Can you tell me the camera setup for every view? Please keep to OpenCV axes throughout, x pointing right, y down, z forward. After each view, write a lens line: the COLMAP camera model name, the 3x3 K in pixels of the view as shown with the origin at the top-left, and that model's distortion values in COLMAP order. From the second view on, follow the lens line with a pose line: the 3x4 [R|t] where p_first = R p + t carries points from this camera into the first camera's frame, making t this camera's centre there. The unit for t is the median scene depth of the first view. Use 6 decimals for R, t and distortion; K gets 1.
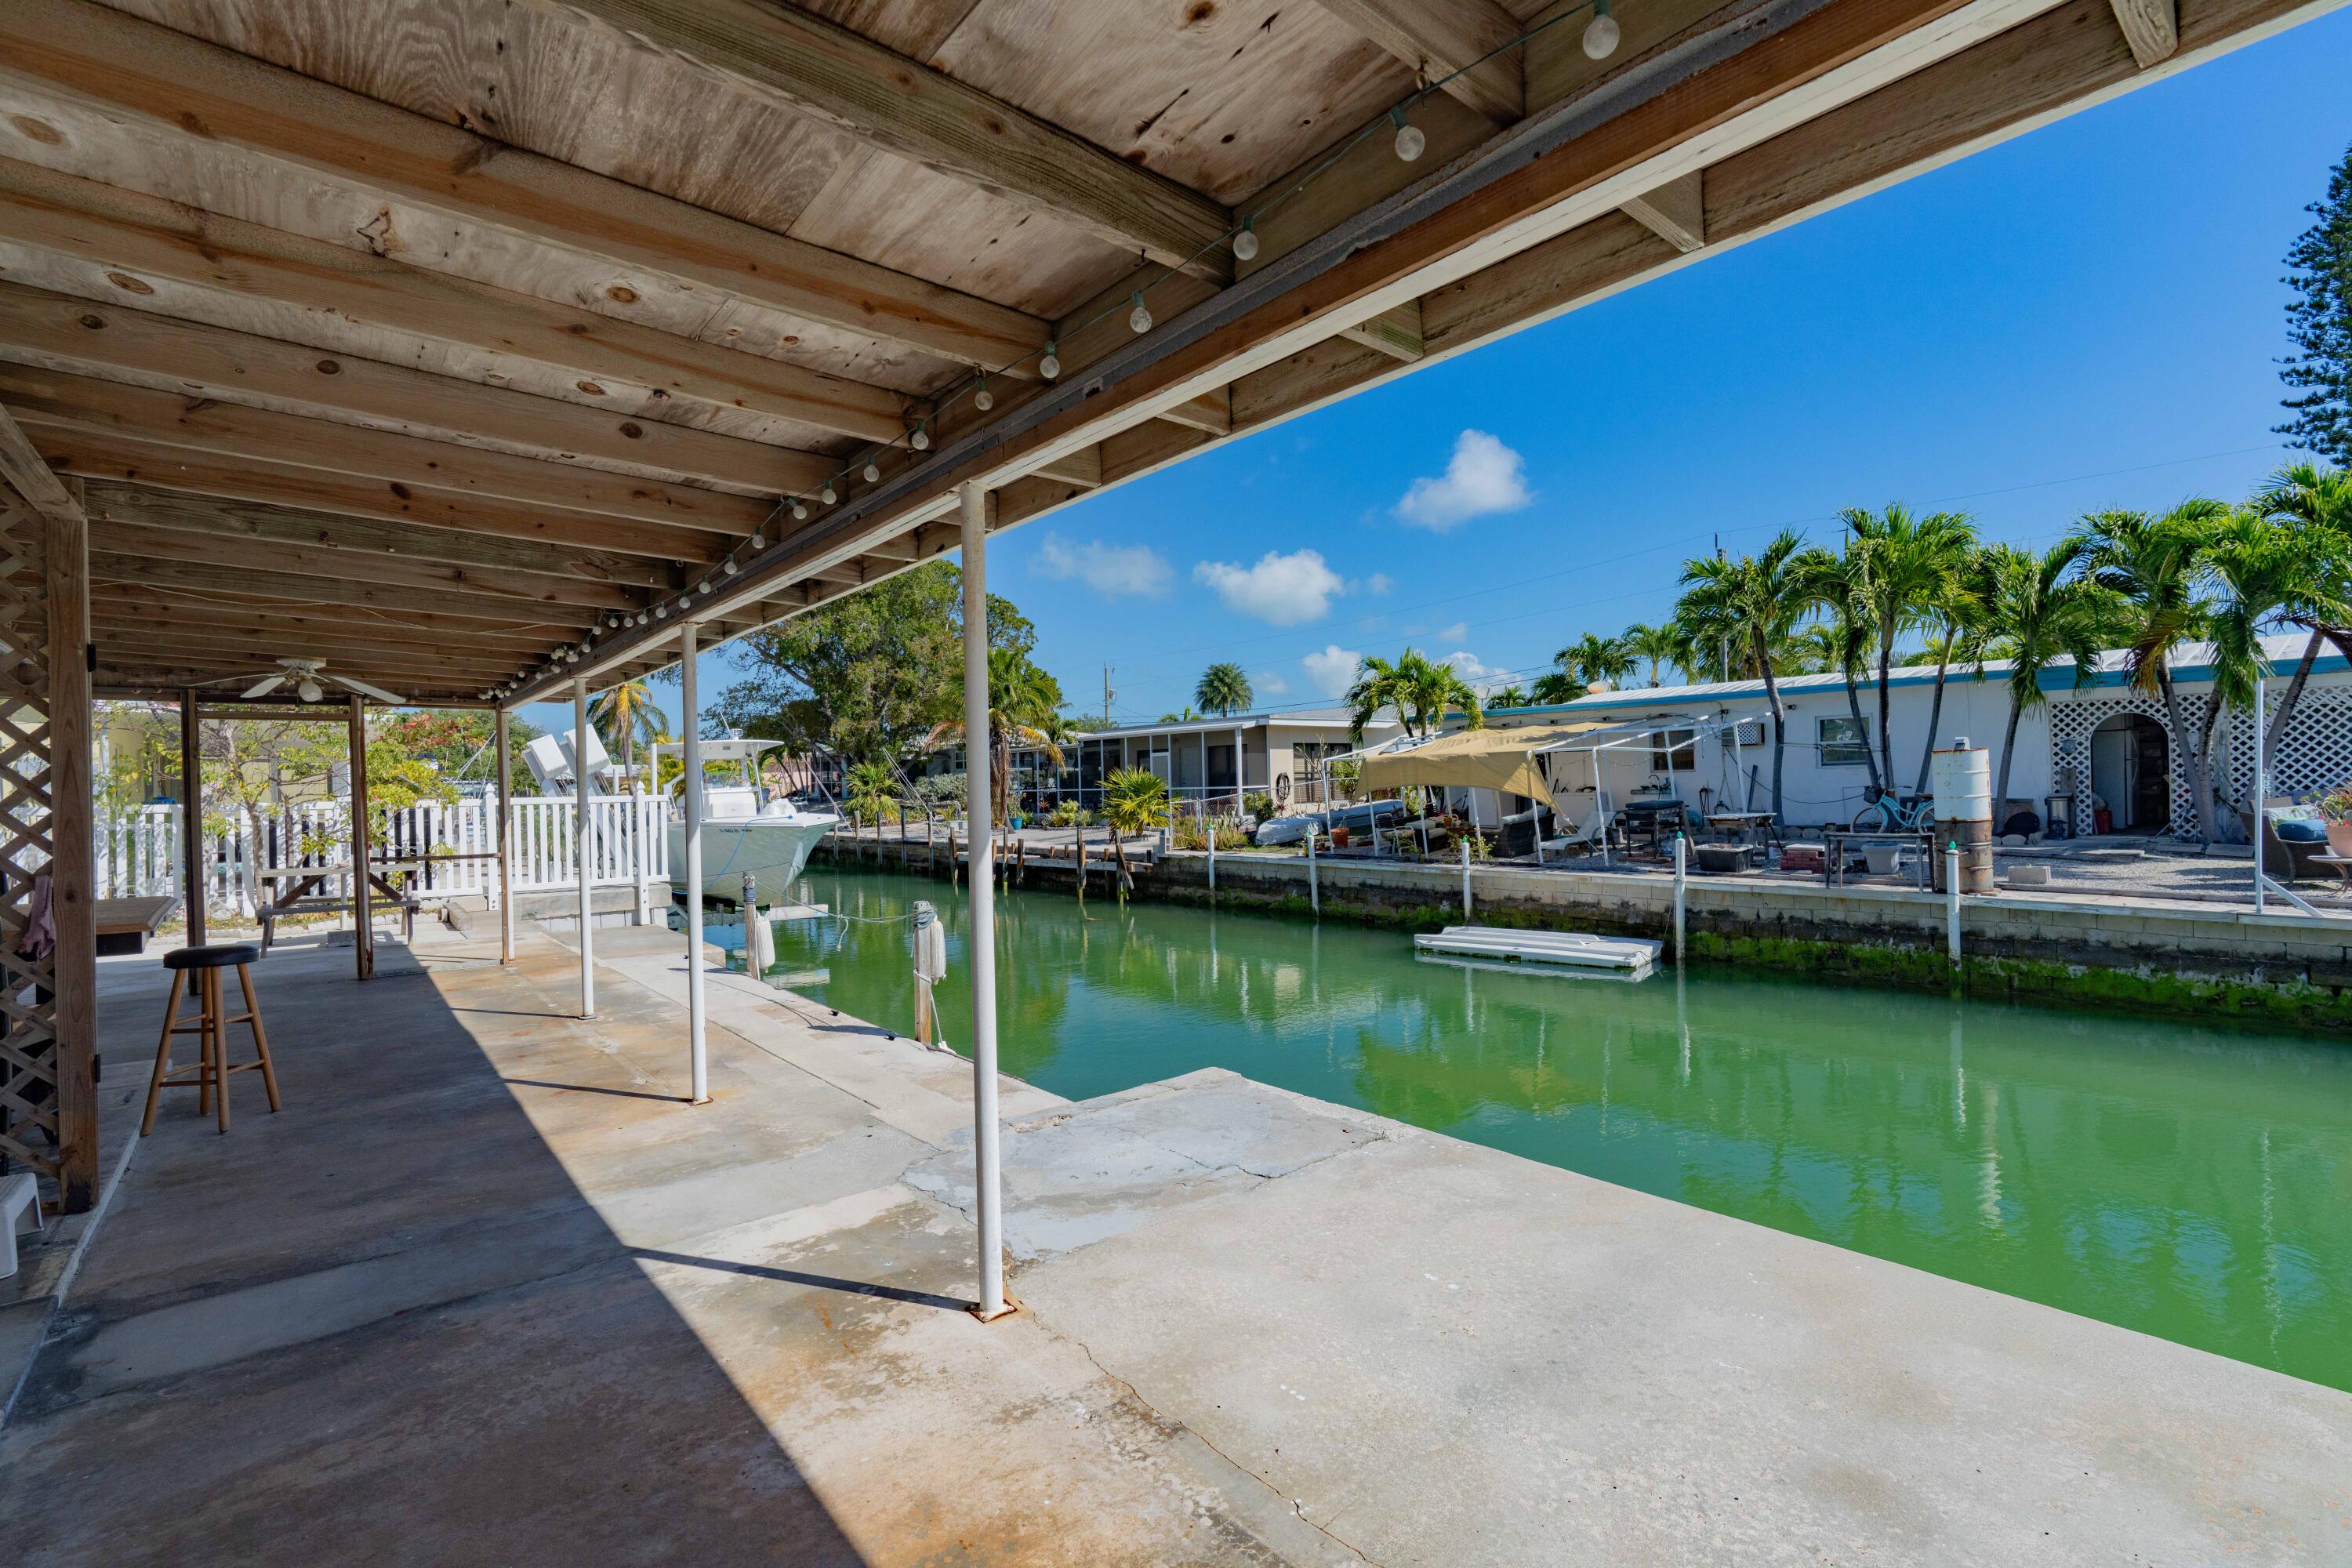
lens RADIAL K [[1057.1, 0, 1170.5], [0, 1057.1, 781.6], [0, 0, 1]] dist [-0.001753, 0.001146]
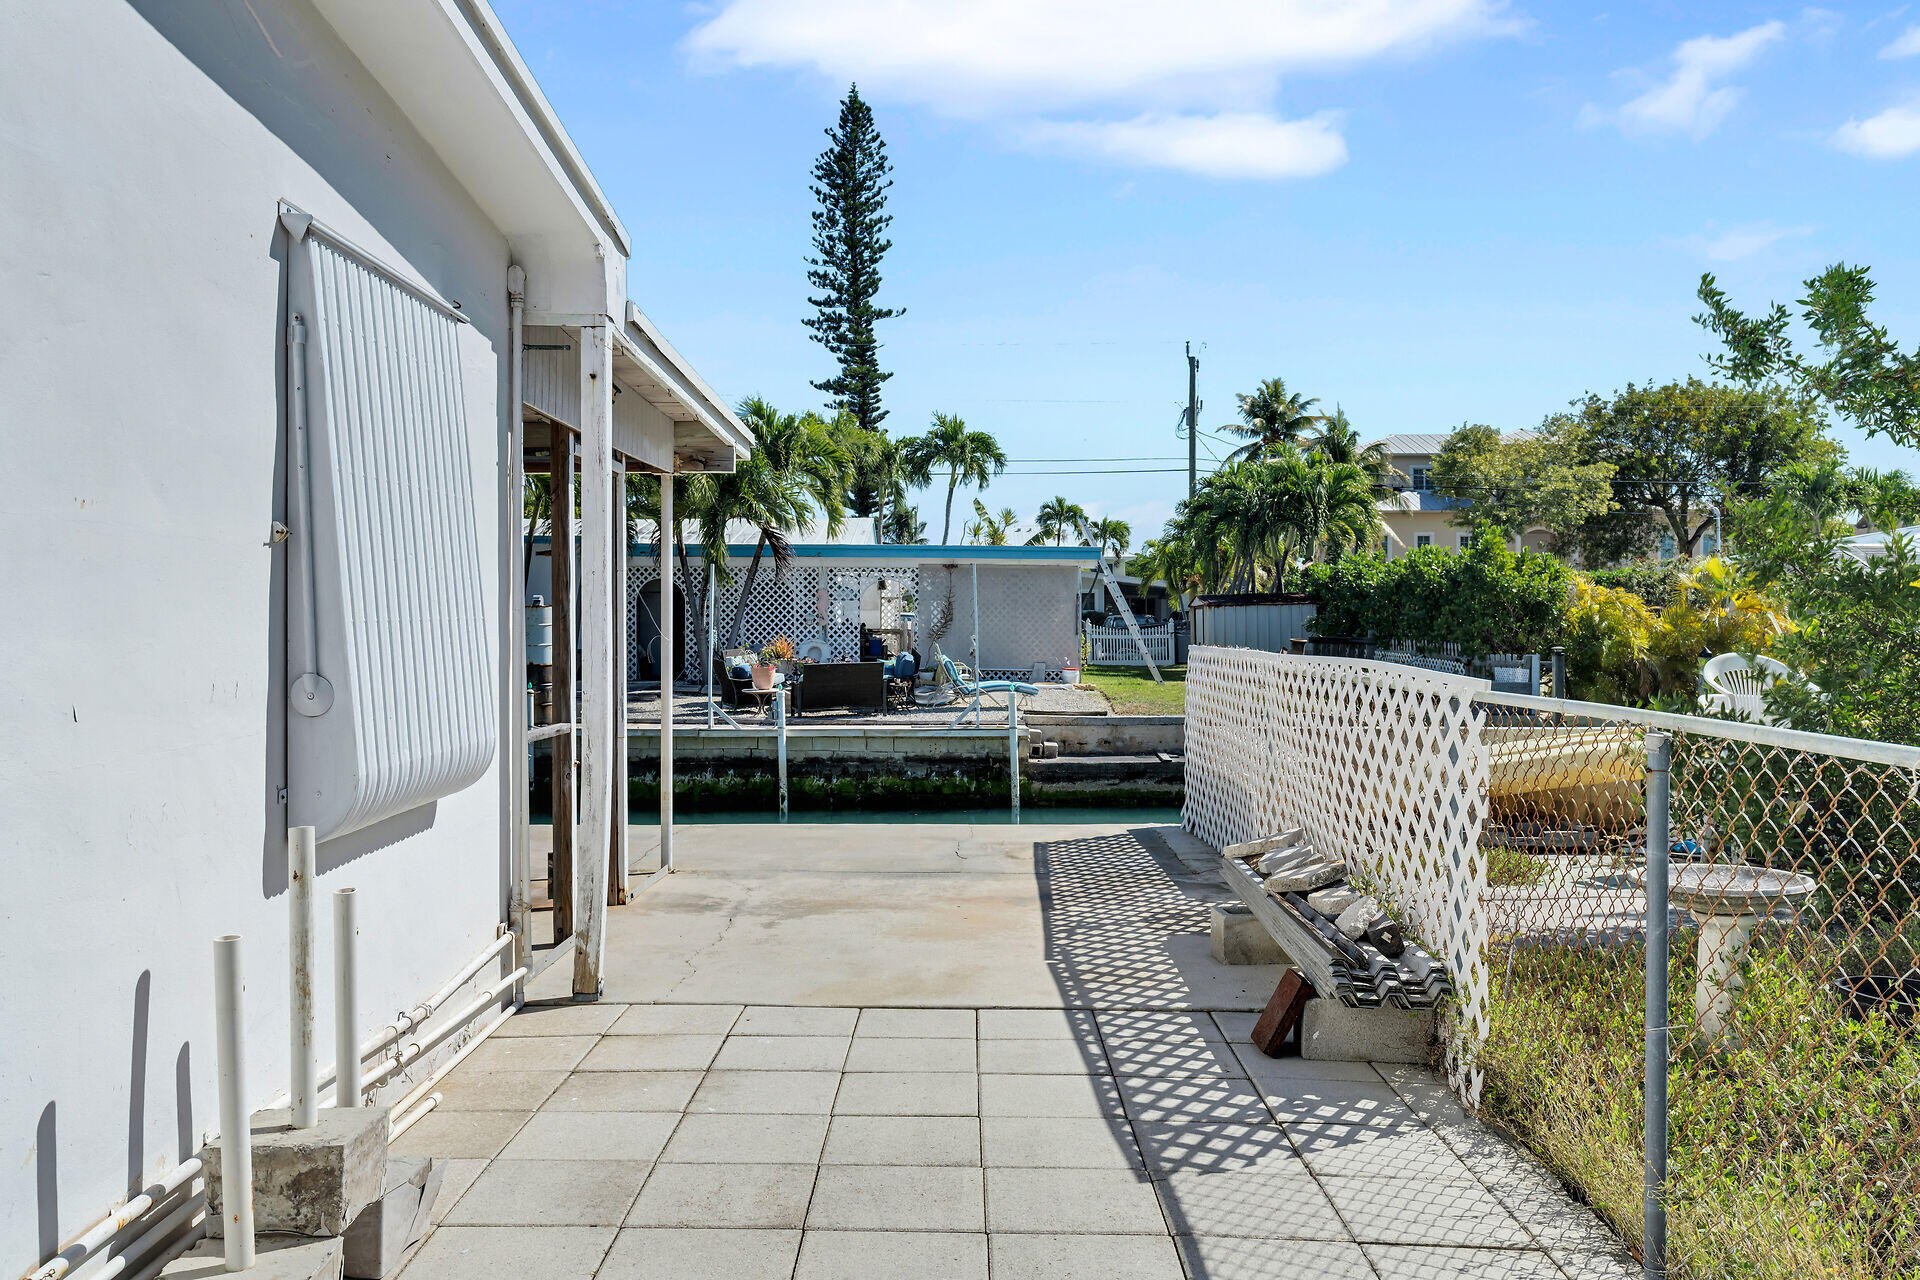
lens RADIAL K [[1543.2, 0, 963.7], [0, 1543.2, 646.9], [0, 0, 1]] dist [-0.001758, 0.005219]
pose [[0.632669, 0.008125, 0.774380, -0.101270], [-0.015336, 0.999880, 0.002038, 0.001559], [-0.774270, -0.013165, 0.632718, -0.162250]]
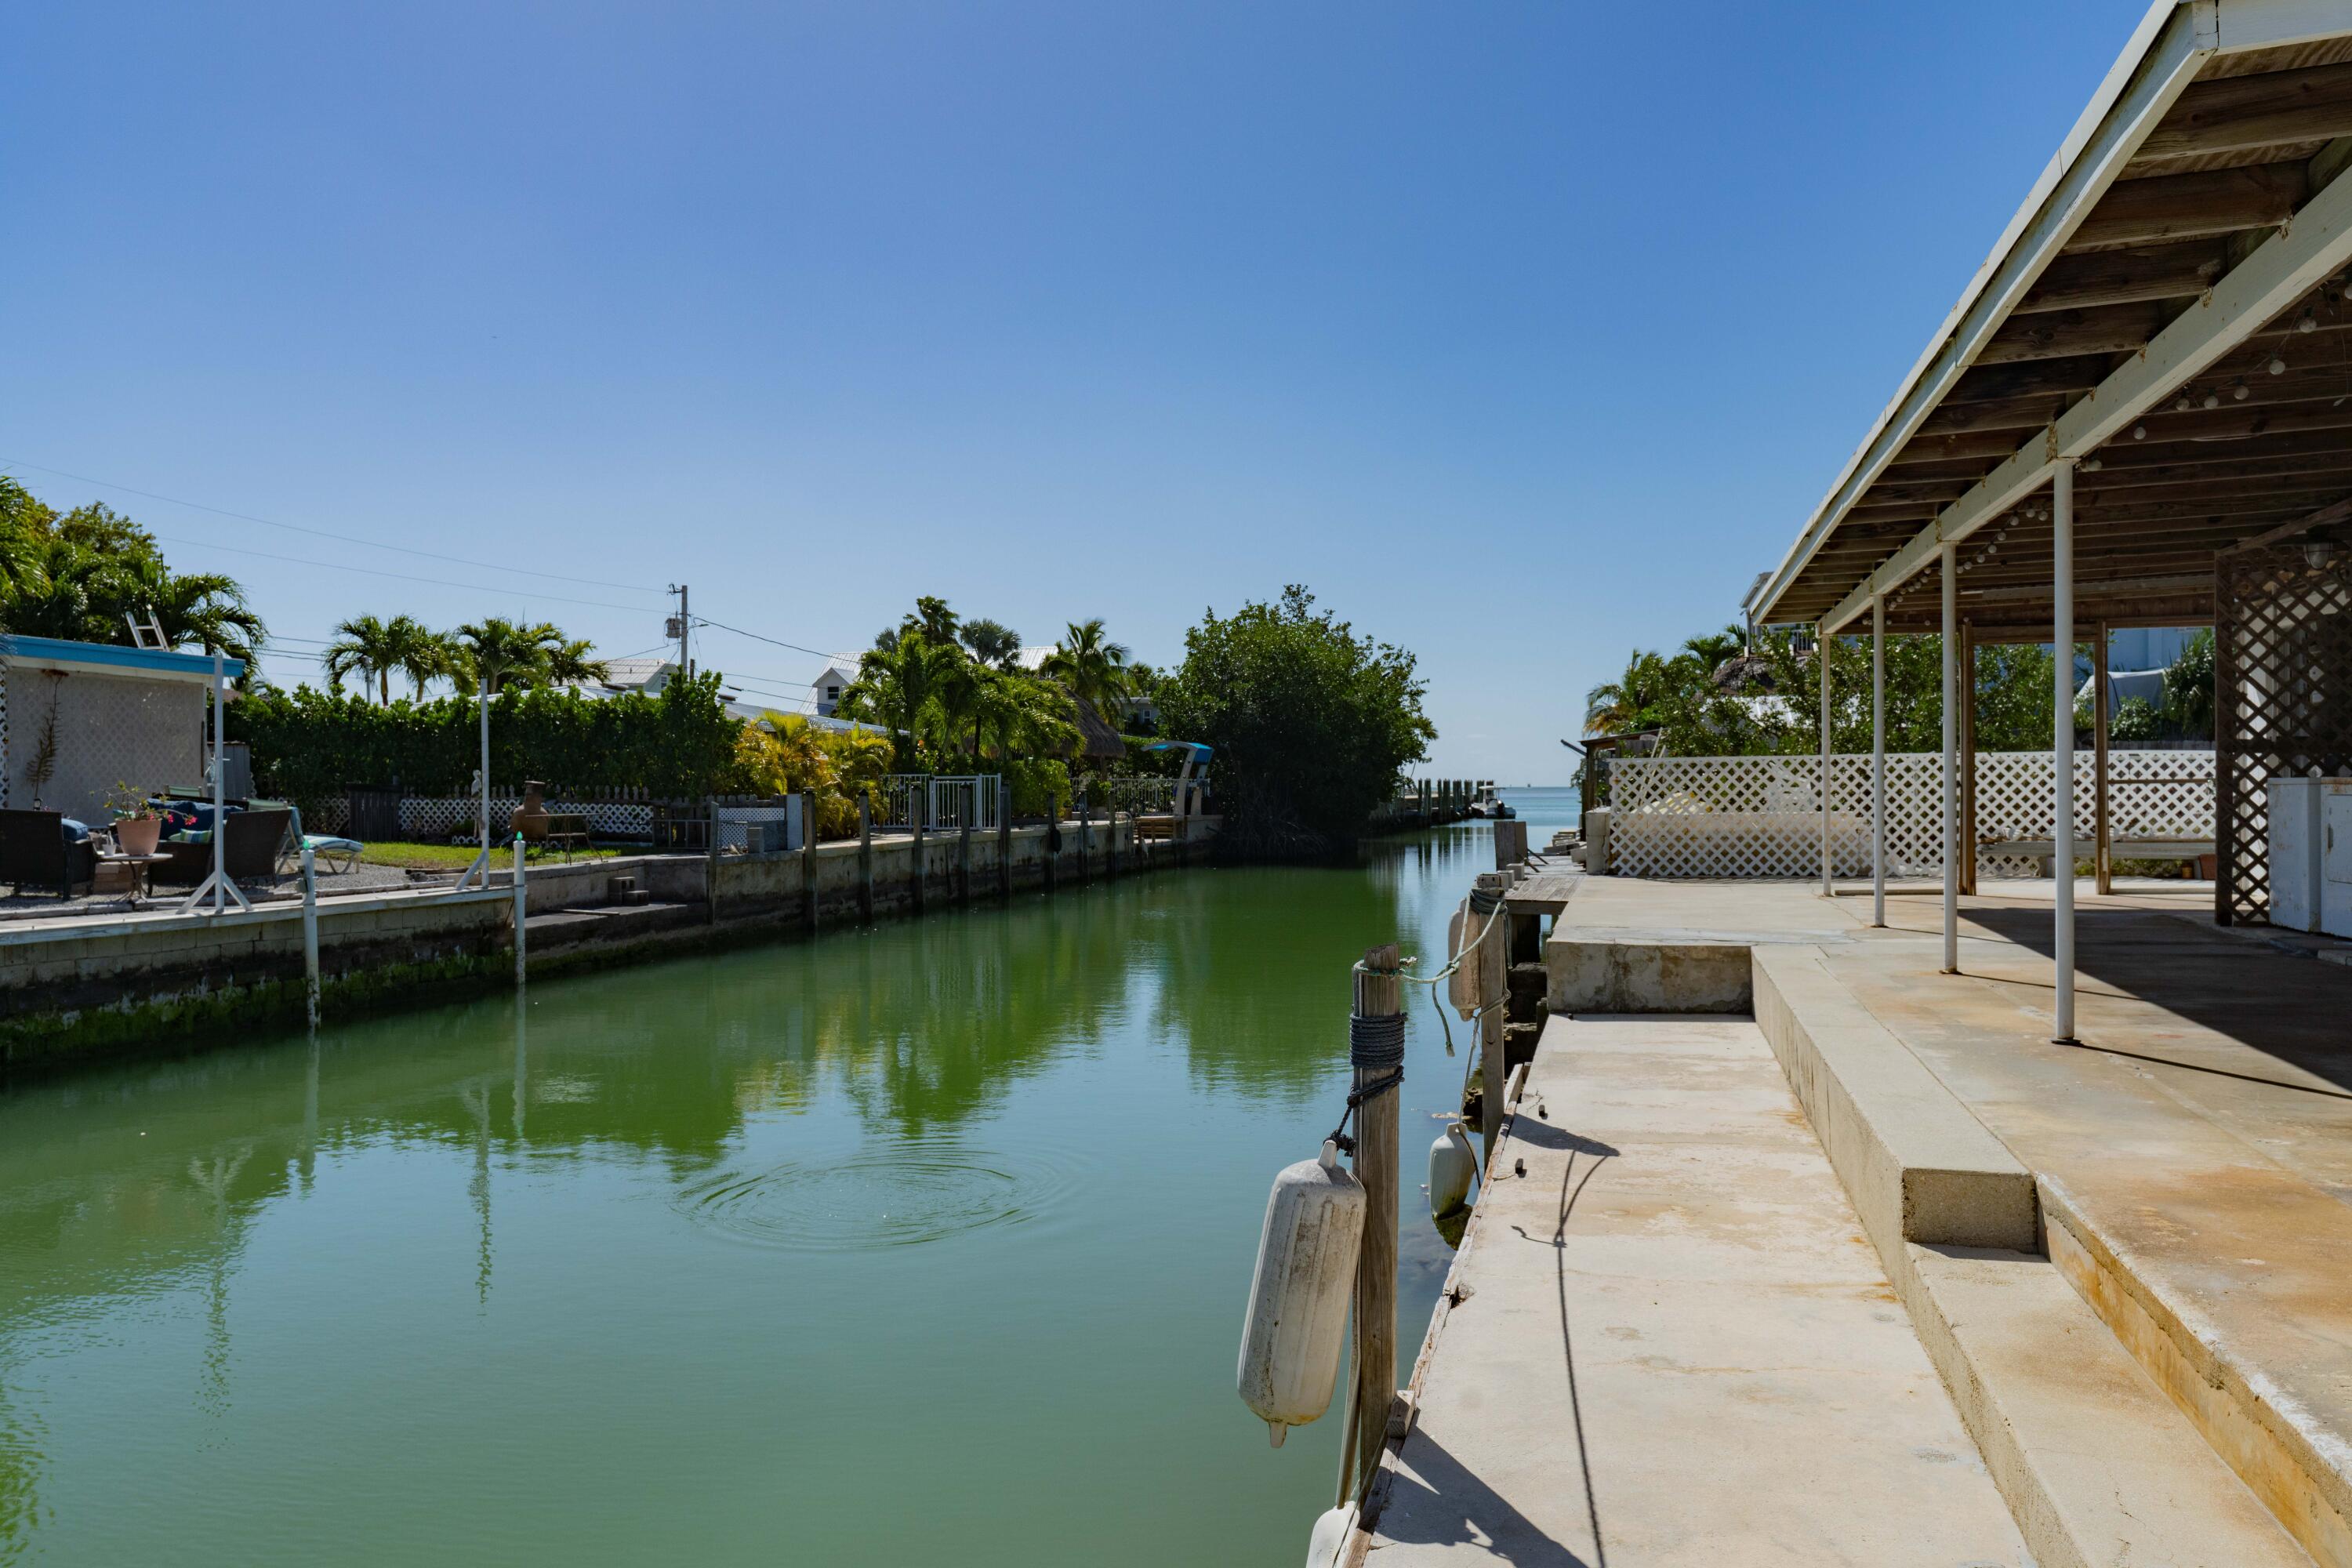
lens RADIAL K [[1739.0, 0, 1168.6], [0, 1739.0, 781.6], [0, 0, 1]] dist [0.000127, 0.003015]
pose [[-0.567628, 0.024971, 0.822906, -0.183787], [0.013938, 0.999688, -0.020722, 0.015475], [-0.823167, -0.000292, -0.567799, 0.334018]]
